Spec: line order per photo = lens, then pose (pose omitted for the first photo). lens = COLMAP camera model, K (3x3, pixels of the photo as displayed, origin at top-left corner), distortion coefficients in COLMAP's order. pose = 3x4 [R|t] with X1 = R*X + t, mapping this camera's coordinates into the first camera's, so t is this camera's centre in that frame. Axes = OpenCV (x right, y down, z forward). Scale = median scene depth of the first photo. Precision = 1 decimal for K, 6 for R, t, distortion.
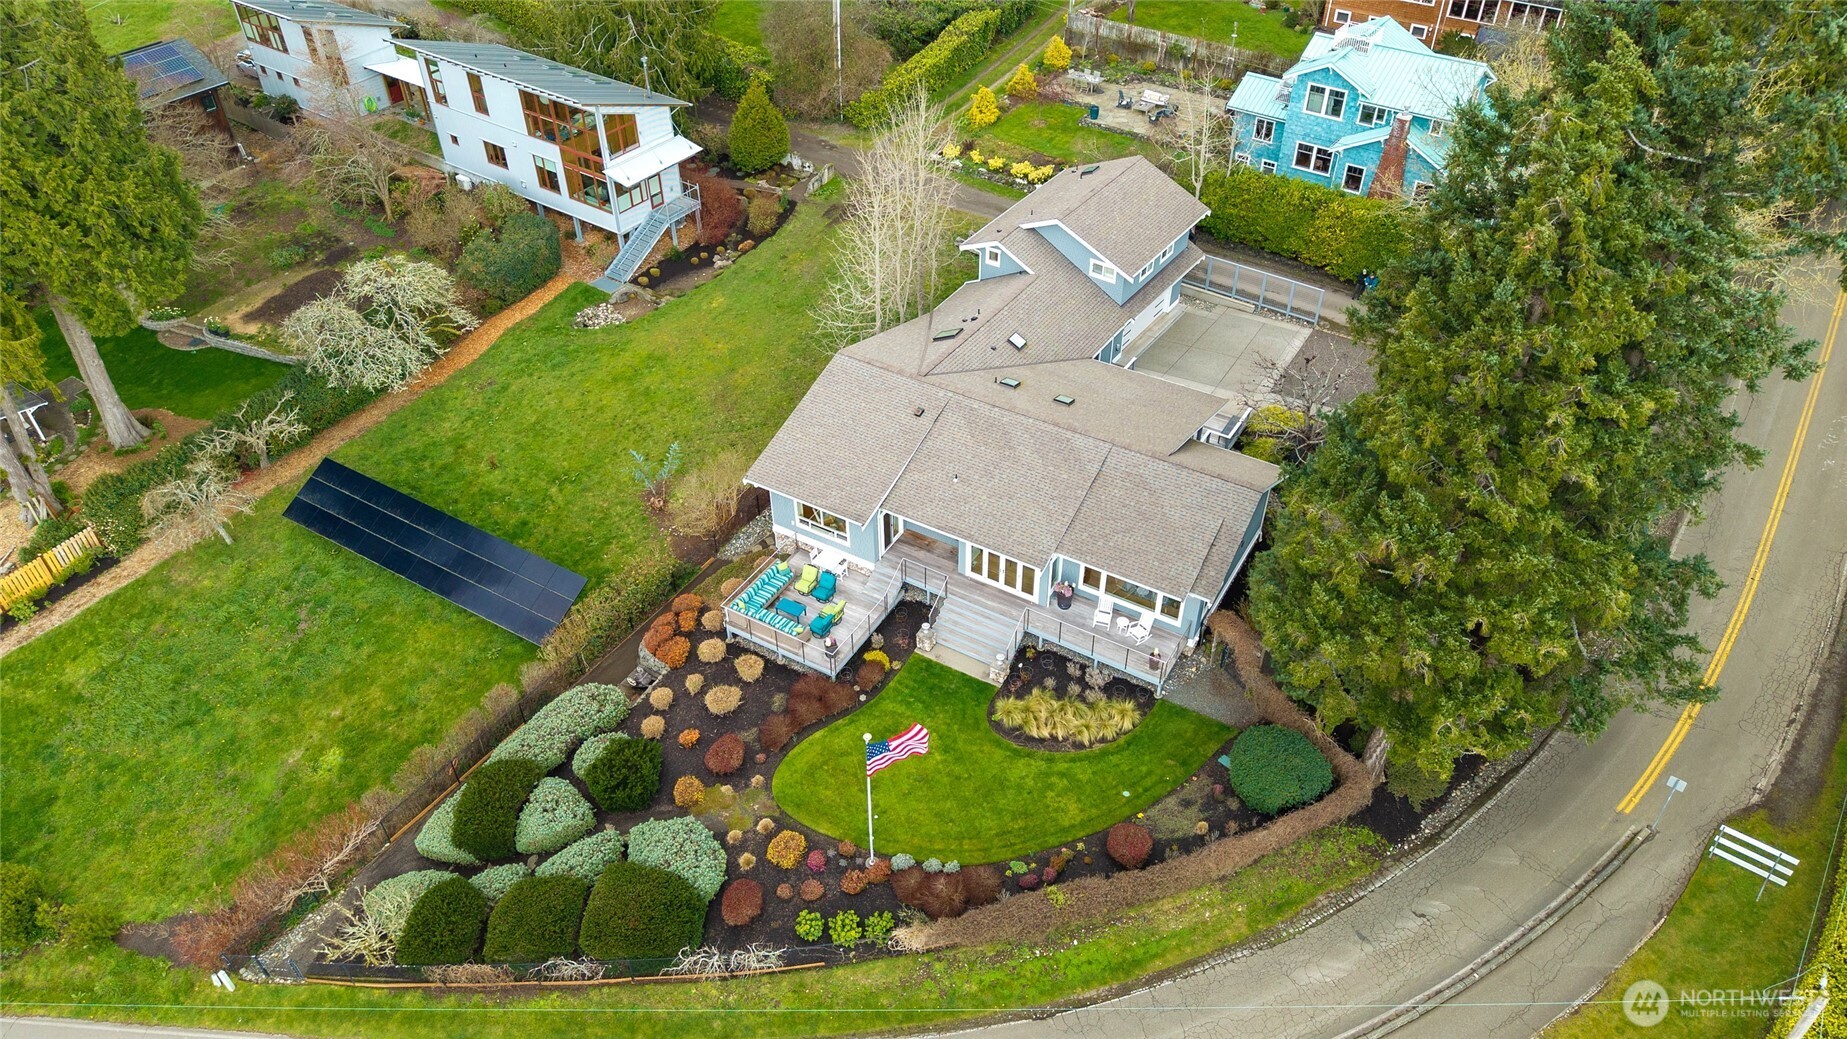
lens RADIAL K [[1221.4, 0, 923.5], [0, 1221.4, 519.5], [0, 0, 1]] dist [0.001403, -0.000369]
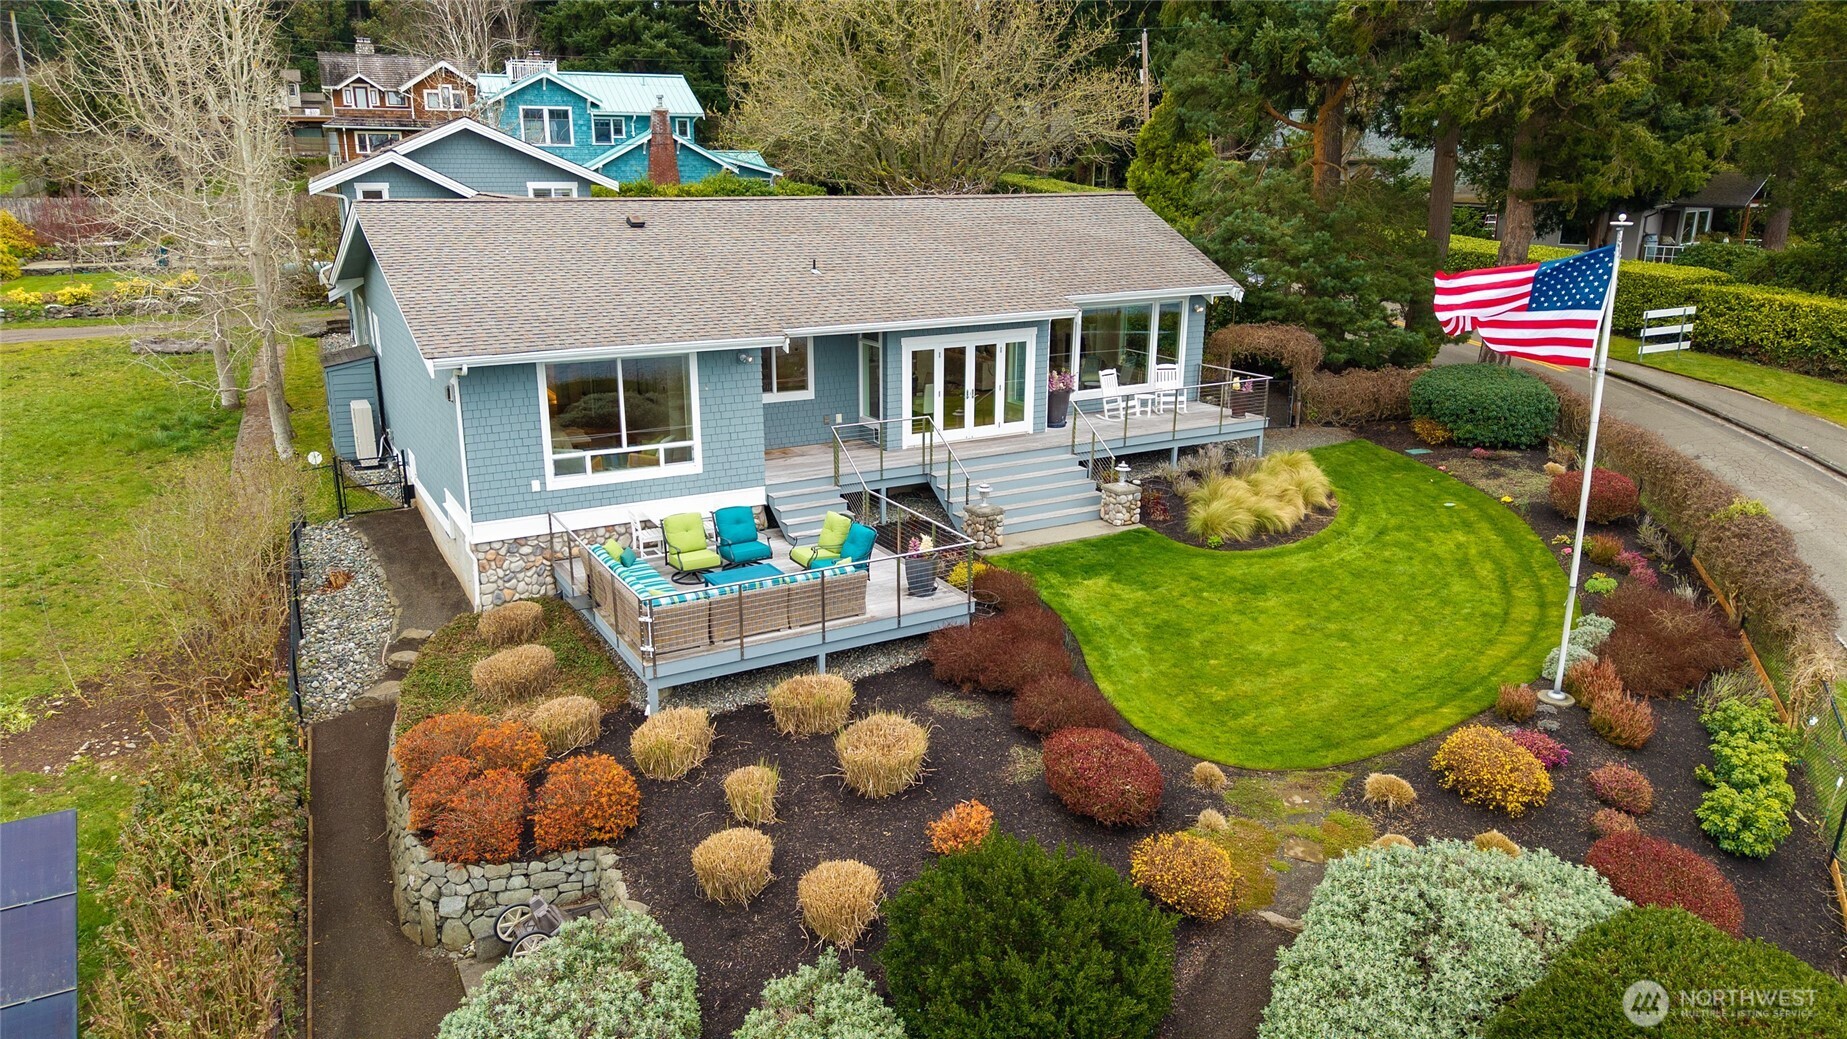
lens RADIAL K [[1221.4, 0, 923.5], [0, 1221.4, 519.5], [0, 0, 1]] dist [0.001403, -0.000369]
pose [[0.504964, -0.244685, 0.827732, -0.427717], [0.553647, 0.827528, -0.093131, 0.134331], [-0.662184, 0.505299, 0.553340, 0.785512]]
